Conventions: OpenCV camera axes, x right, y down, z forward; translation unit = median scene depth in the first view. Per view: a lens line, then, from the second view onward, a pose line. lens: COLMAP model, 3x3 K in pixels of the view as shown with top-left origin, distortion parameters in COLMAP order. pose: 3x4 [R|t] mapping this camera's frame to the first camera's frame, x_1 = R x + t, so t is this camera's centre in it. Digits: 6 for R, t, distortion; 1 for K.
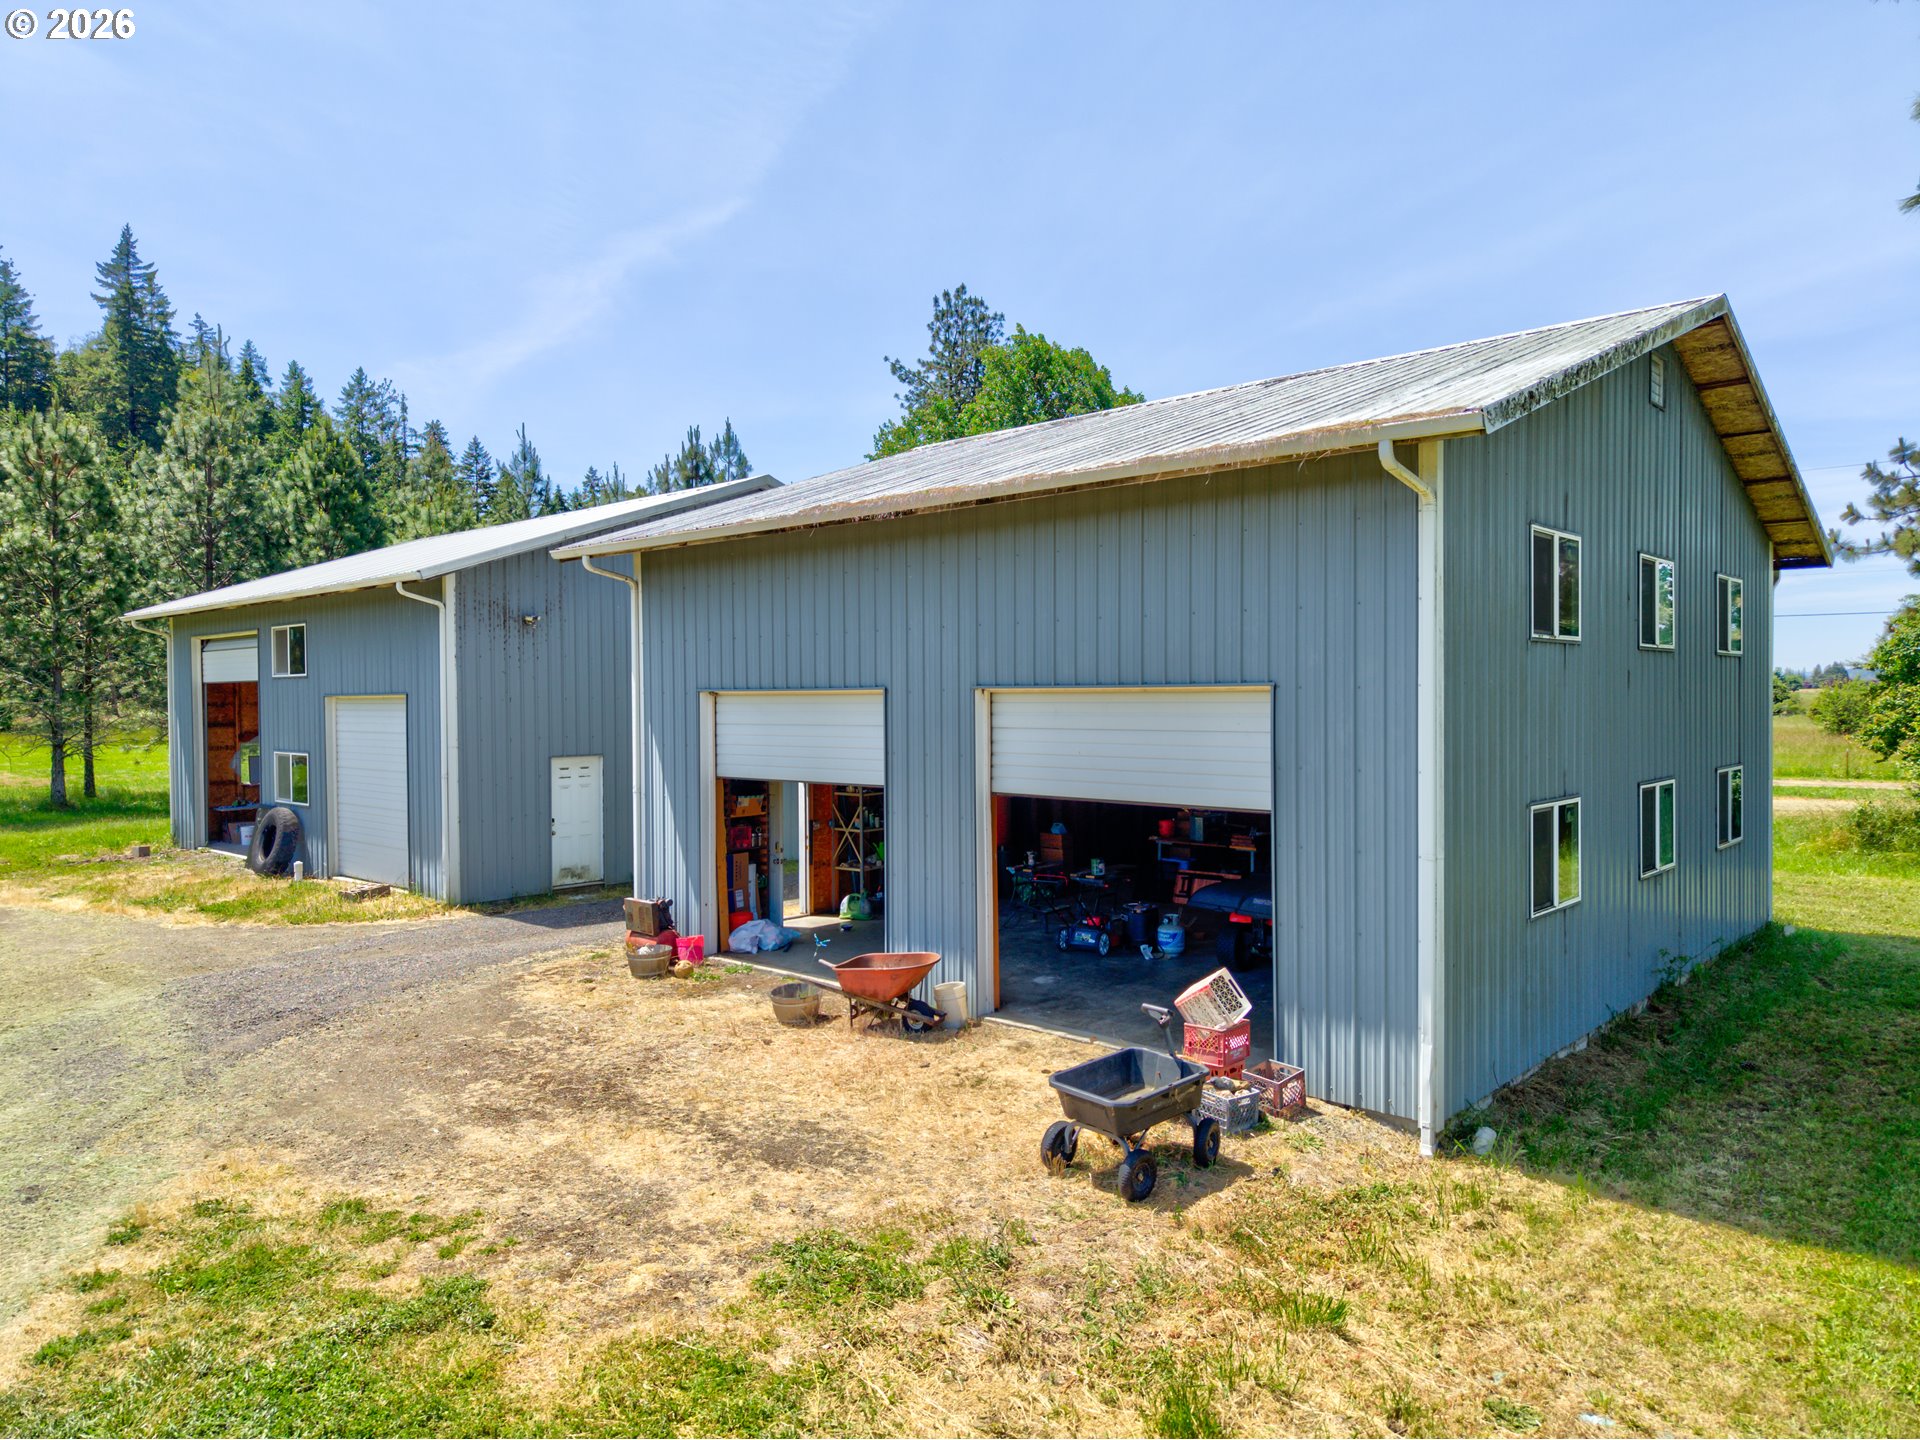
lens RADIAL K [[1164.6, 0, 960.0], [0, 1164.6, 720.0], [0, 0, 1]] dist [-0.001221, -0.000637]
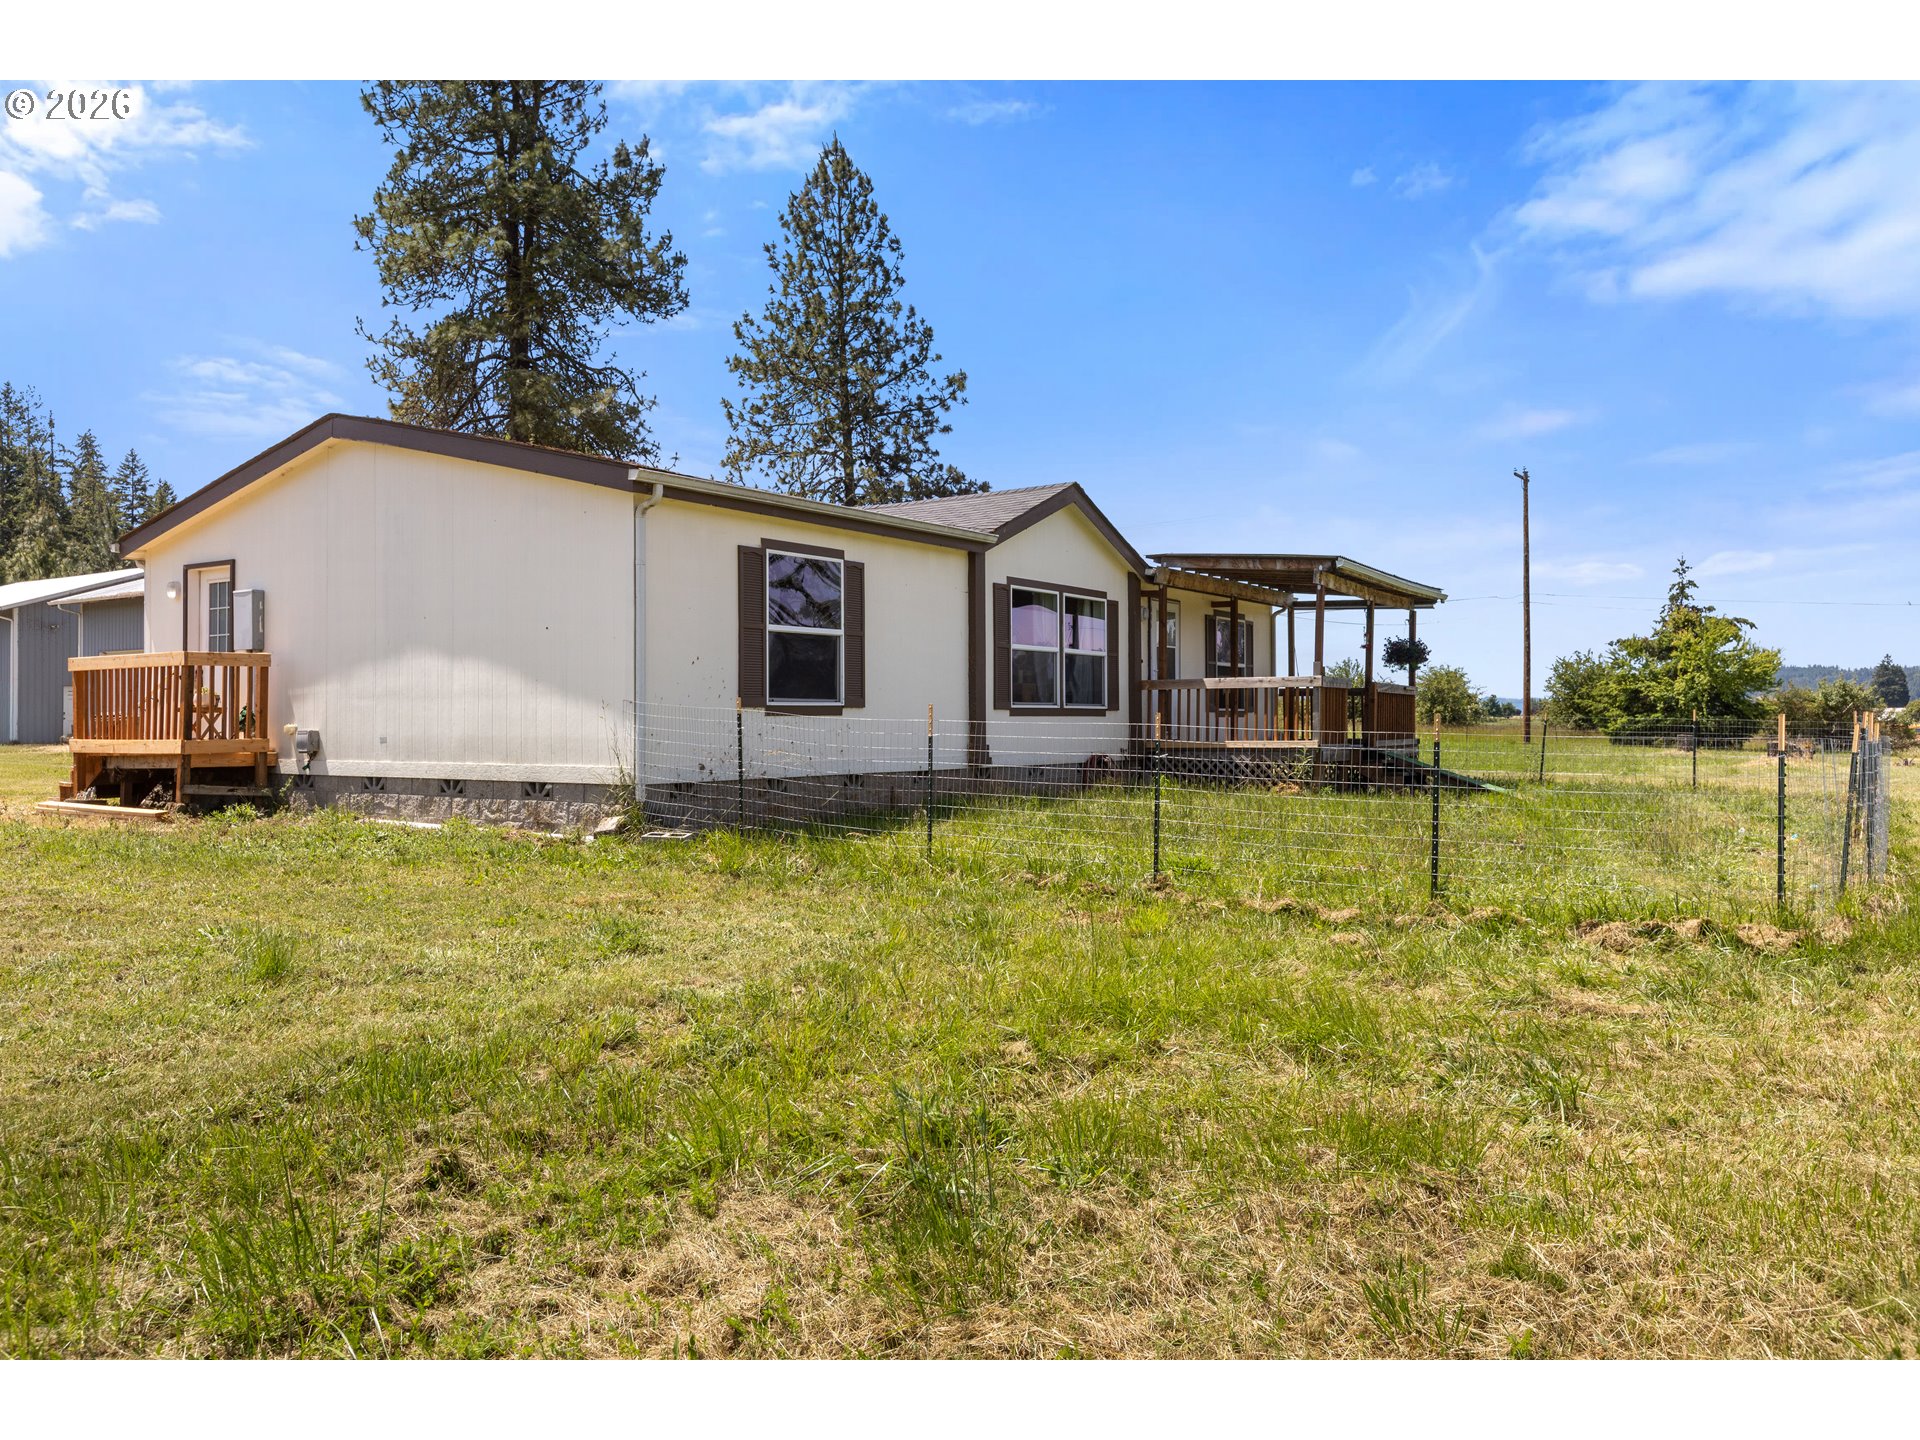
lens RADIAL K [[1303.3, 0, 960.0], [0, 1303.3, 720.0], [0, 0, 1]] dist [0.038043, -0.029321]
pose [[0.989292, 0.000142, 0.145948, 0.153259], [0.003158, 0.999745, -0.022379, 0.024384], [-0.145914, 0.022600, 0.989039, -0.276885]]
